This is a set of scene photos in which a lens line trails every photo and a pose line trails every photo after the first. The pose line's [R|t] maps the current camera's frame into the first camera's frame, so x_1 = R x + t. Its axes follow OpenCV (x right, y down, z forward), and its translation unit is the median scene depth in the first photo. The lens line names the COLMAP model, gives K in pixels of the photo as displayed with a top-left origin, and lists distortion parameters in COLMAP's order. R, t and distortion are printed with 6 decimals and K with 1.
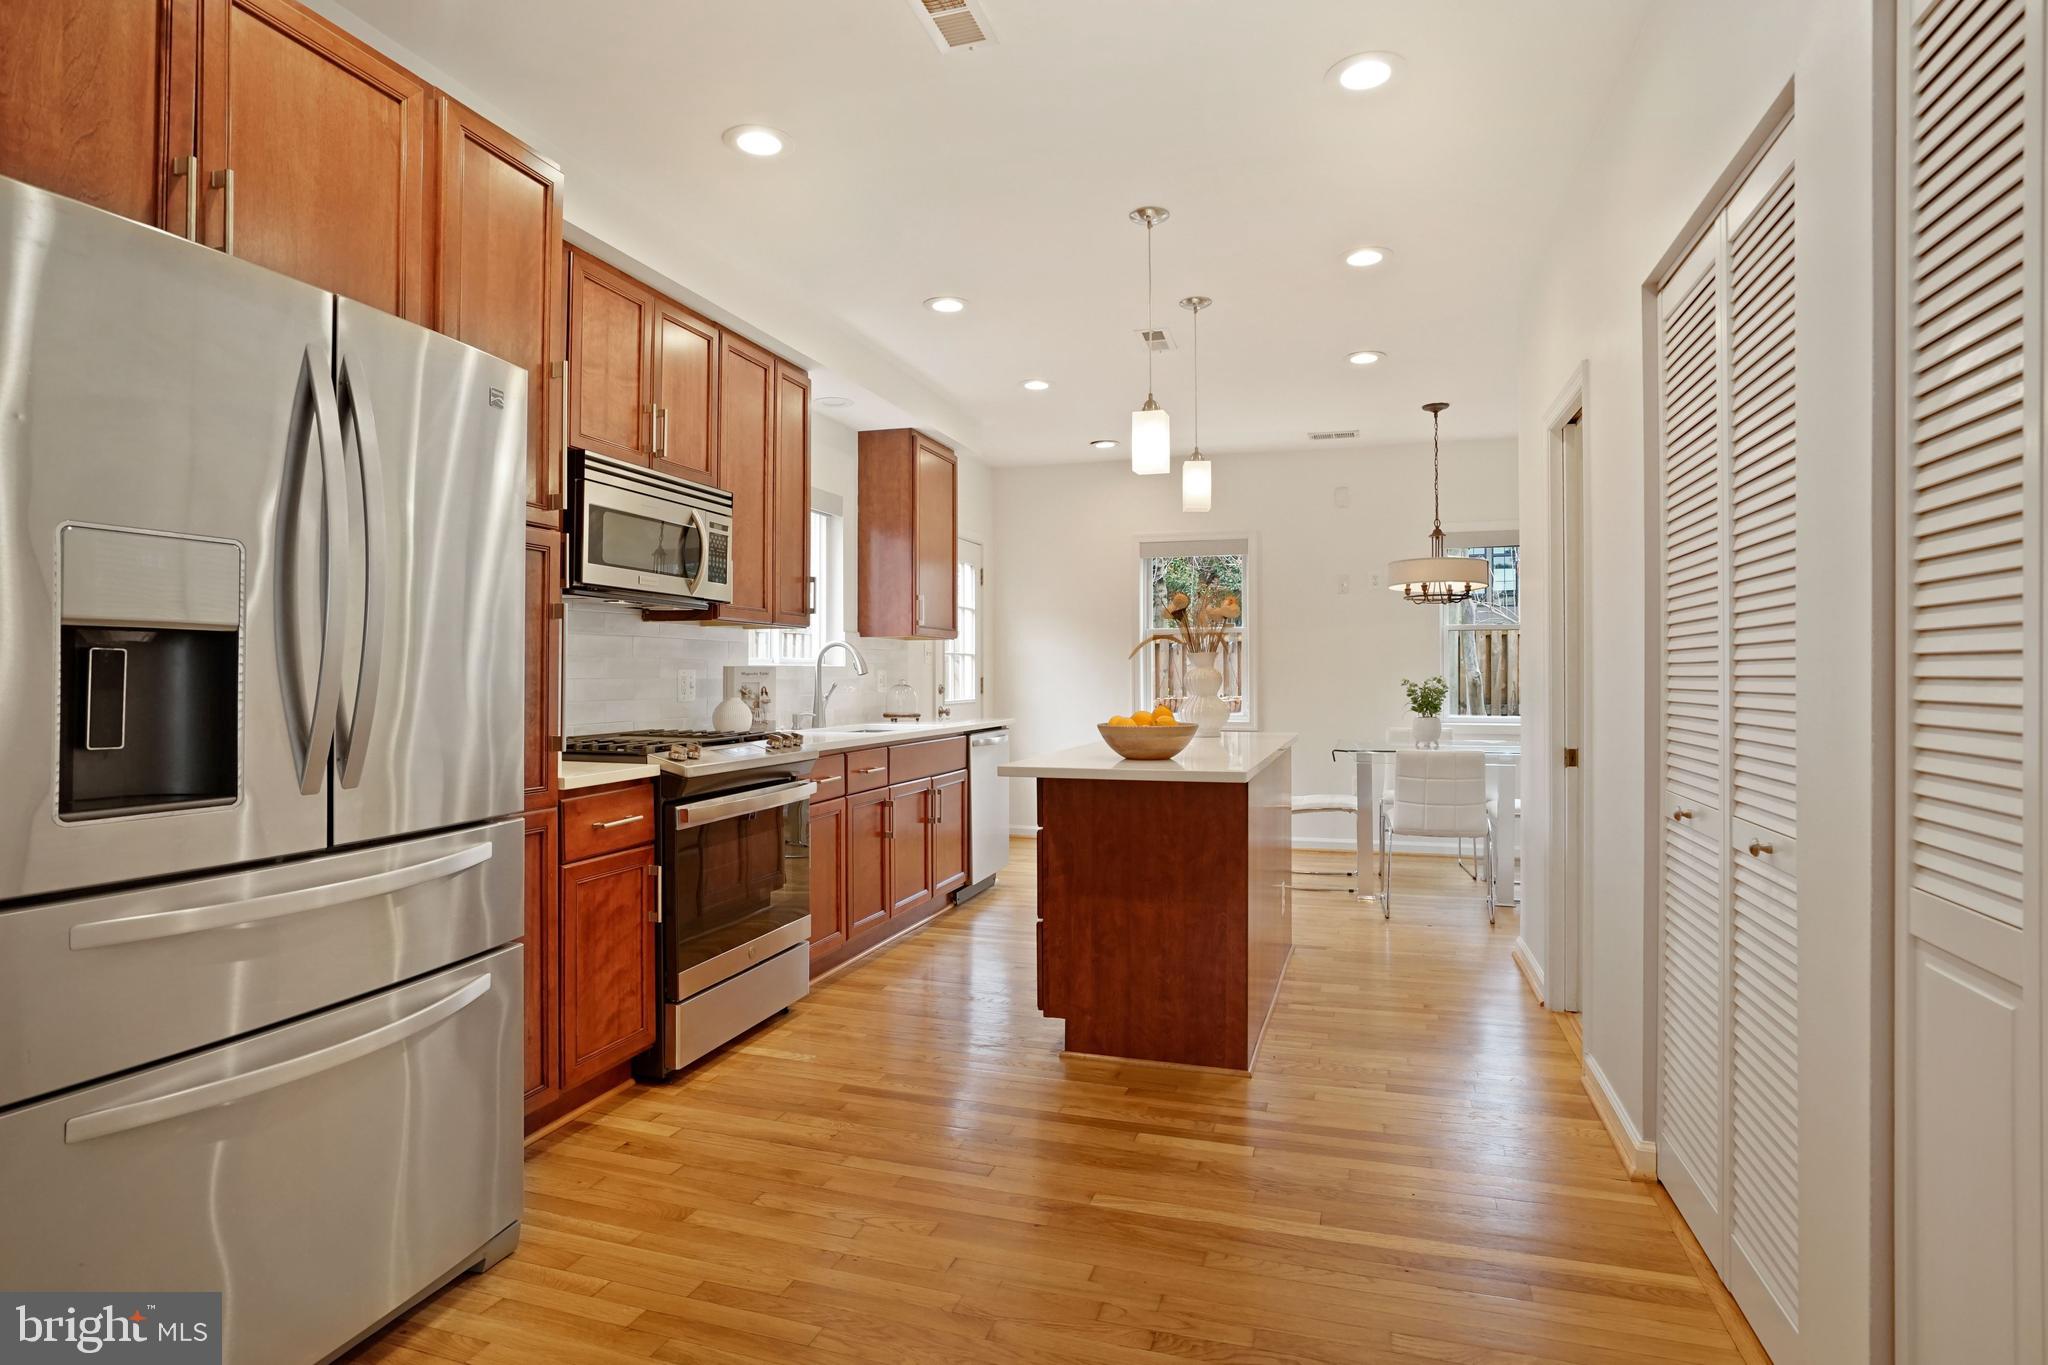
lens RADIAL K [[1059.4, 0, 1028.9], [0, 1059.4, 676.2], [0, 0, 1]] dist [-0.054971, 0.034068]
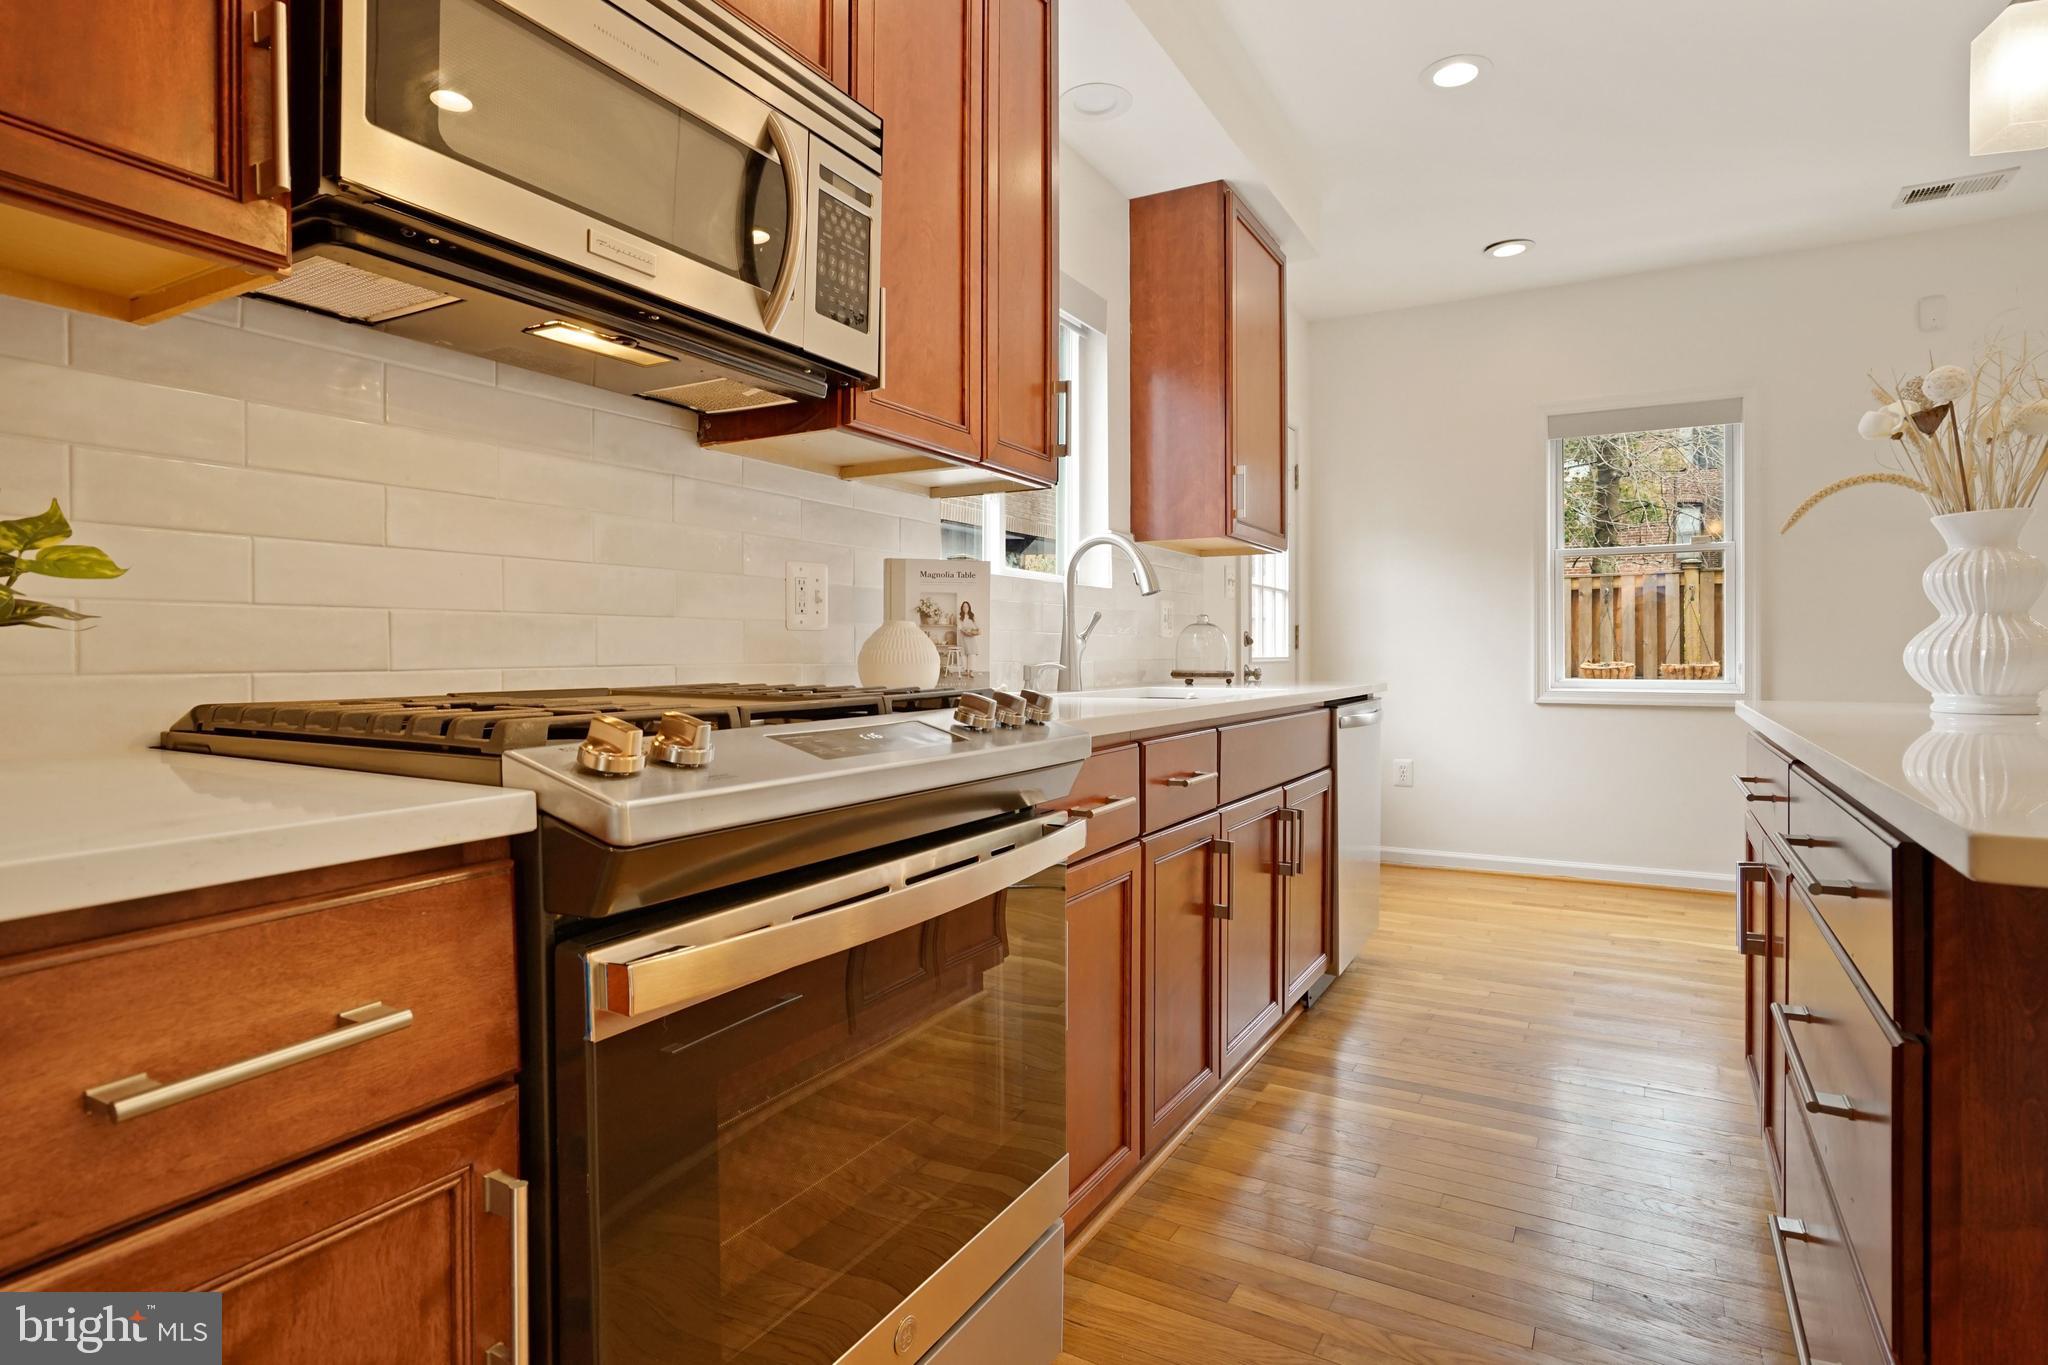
lens RADIAL K [[1070.6, 0, 1023.1], [0, 1070.6, 660.8], [0, 0, 1]] dist [-0.055671, 0.036288]
pose [[0.975915, 0.000356, -0.218152, -0.140132], [0.001086, 0.999978, 0.006487, 0.040433], [0.218150, -0.006568, 0.975893, 0.624243]]
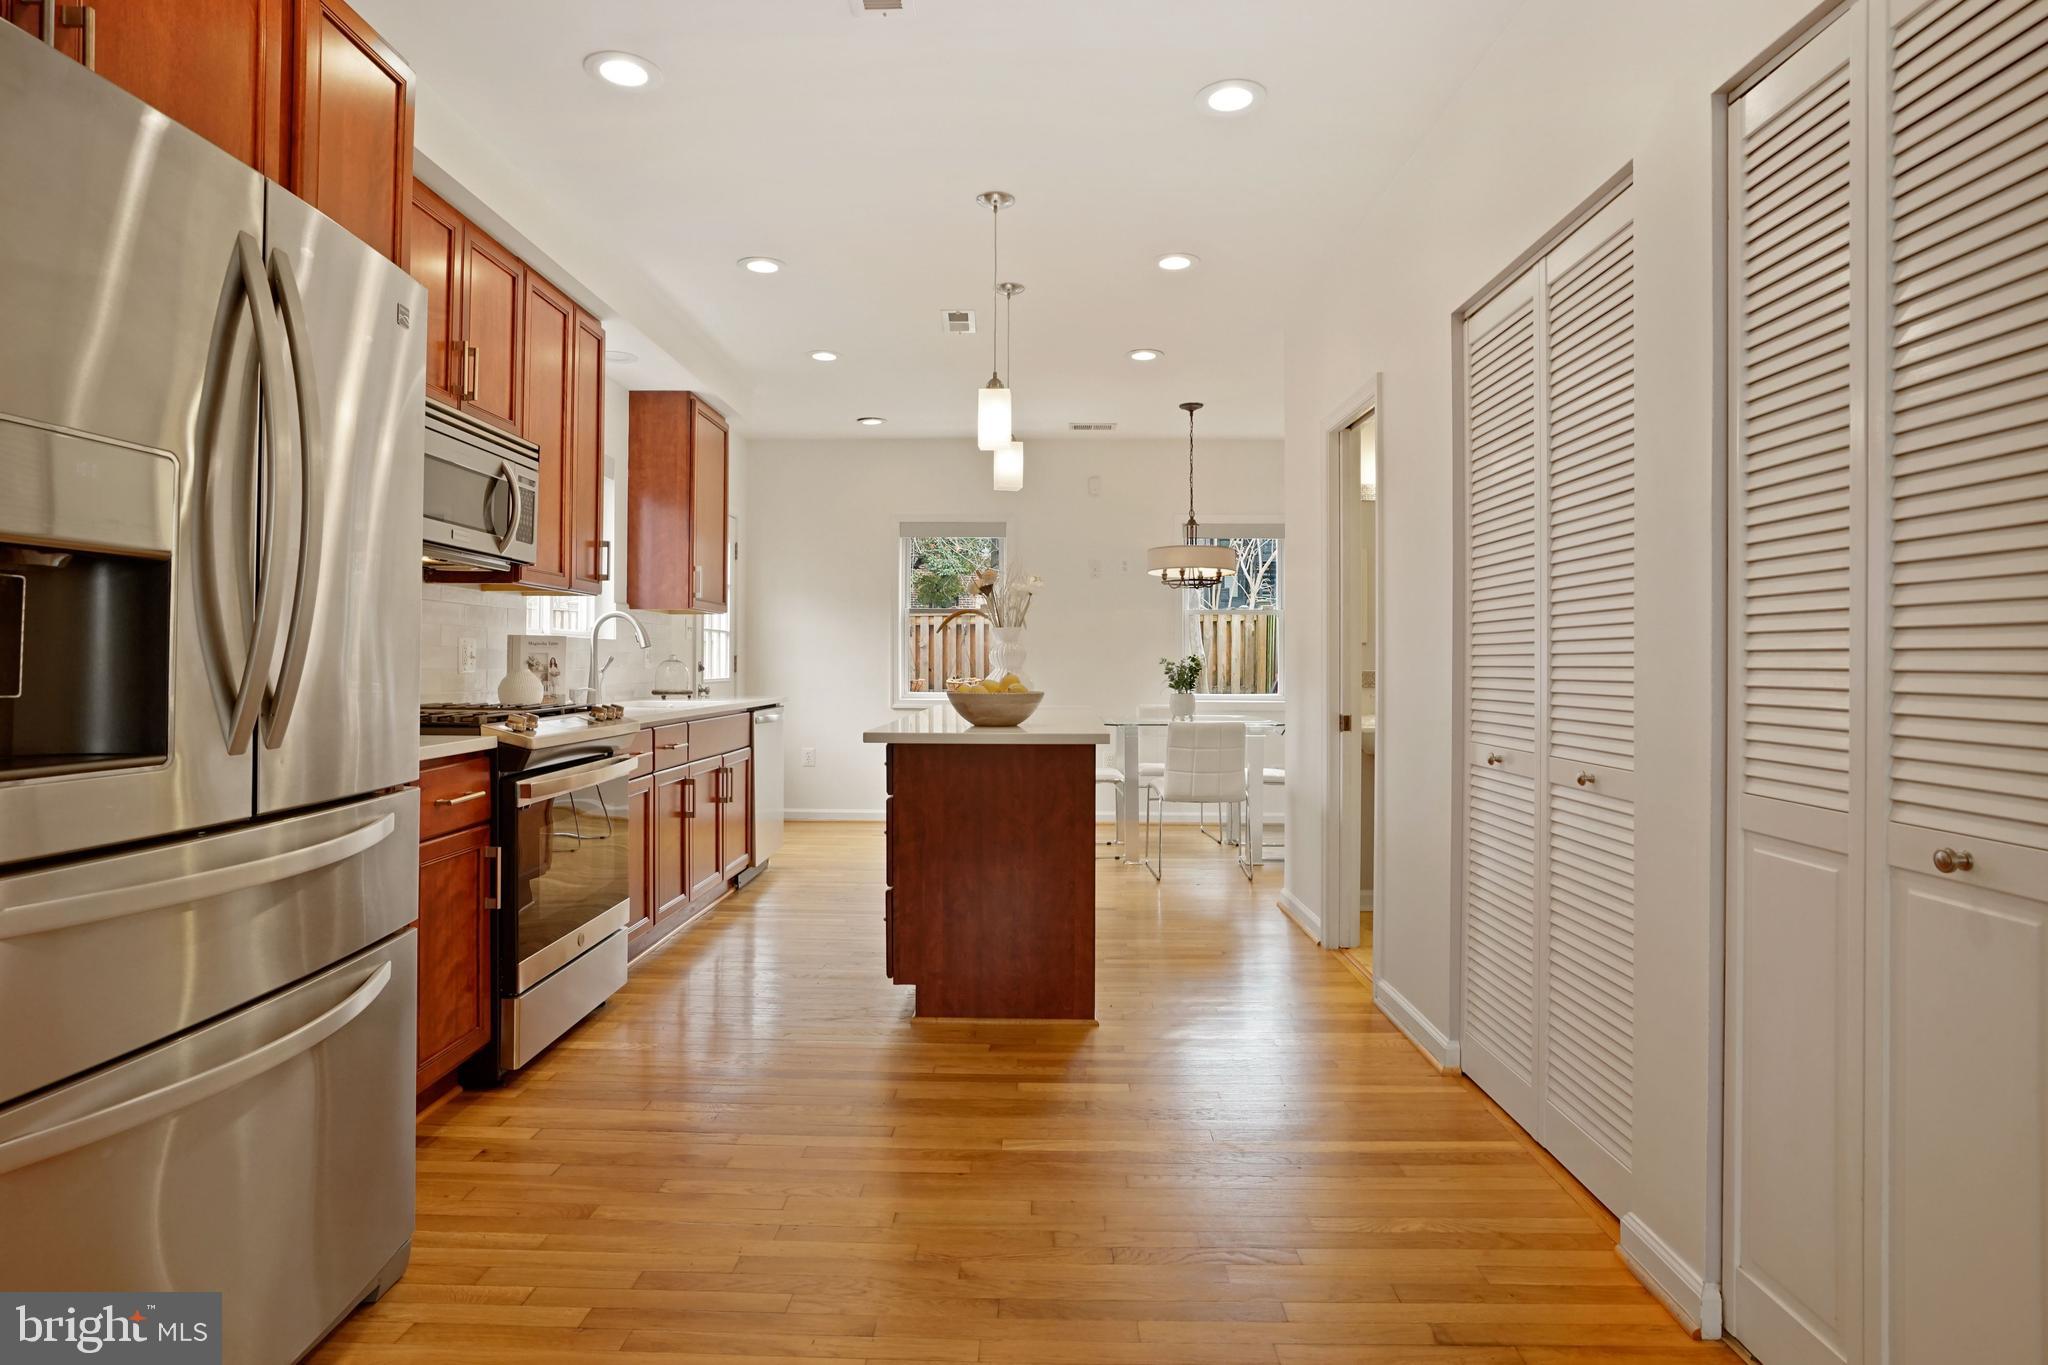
lens RADIAL K [[1070.6, 0, 1023.1], [0, 1070.6, 660.8], [0, 0, 1]] dist [-0.055671, 0.036288]
pose [[0.959633, 0.005464, 0.281202, -0.139751], [-0.004793, 0.999984, -0.003075, 0.015931], [-0.281214, 0.001603, 0.959644, -0.007281]]
